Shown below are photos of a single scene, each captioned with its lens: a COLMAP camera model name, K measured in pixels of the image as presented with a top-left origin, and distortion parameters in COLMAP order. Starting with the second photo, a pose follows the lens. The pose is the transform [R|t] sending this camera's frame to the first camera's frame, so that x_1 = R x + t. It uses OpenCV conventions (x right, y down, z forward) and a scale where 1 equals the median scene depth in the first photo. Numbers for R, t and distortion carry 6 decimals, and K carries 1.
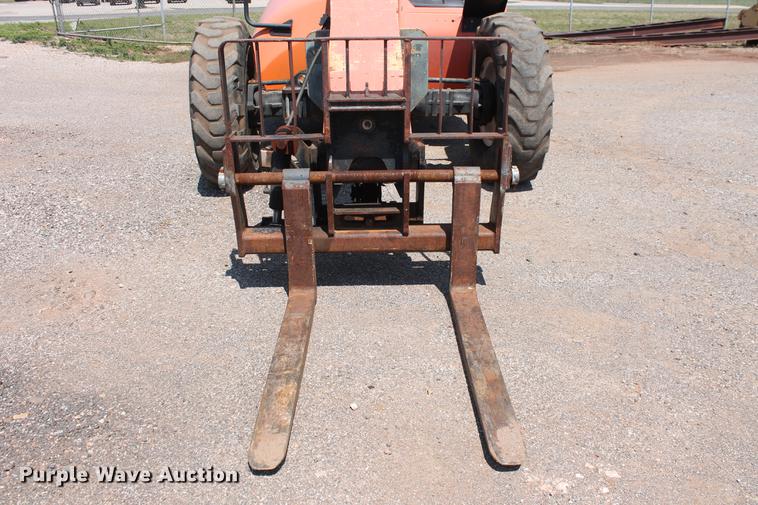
lens RADIAL K [[693.8, 0, 391.8], [0, 693.8, 273.2], [0, 0, 1]] dist [-0.177735, 0.180244]
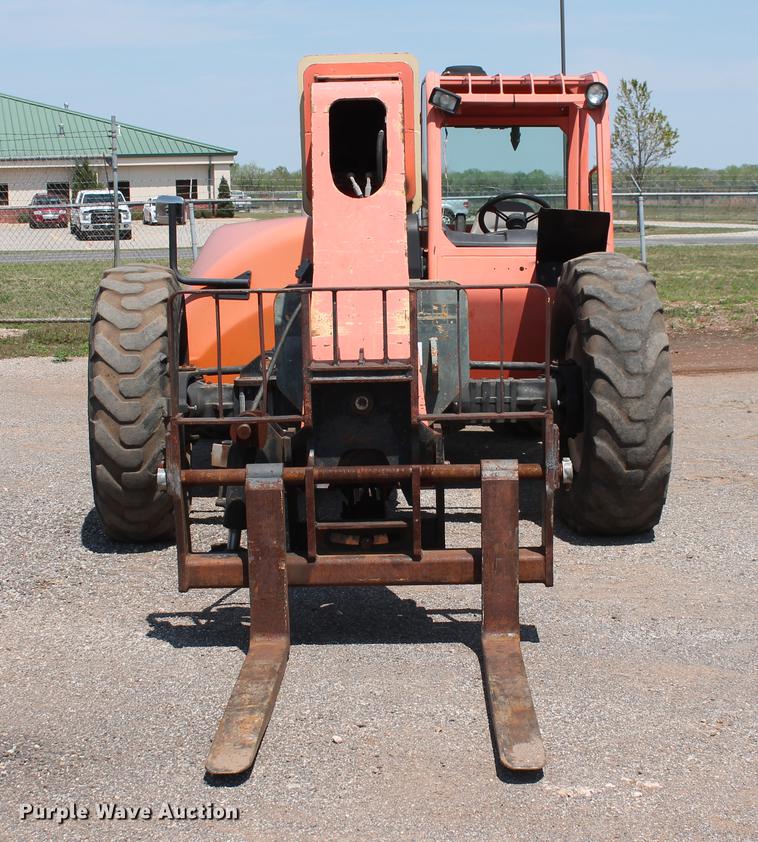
lens RADIAL K [[1726.1, 0, 379.0], [0, 1726.1, 421.0], [0, 0, 1]] dist [-0.012651, 0.091611]
pose [[0.998749, -0.010199, -0.048961, 0.067967], [-0.003419, 0.962768, -0.270306, 0.281836], [0.049895, 0.270135, 0.961529, -0.720832]]
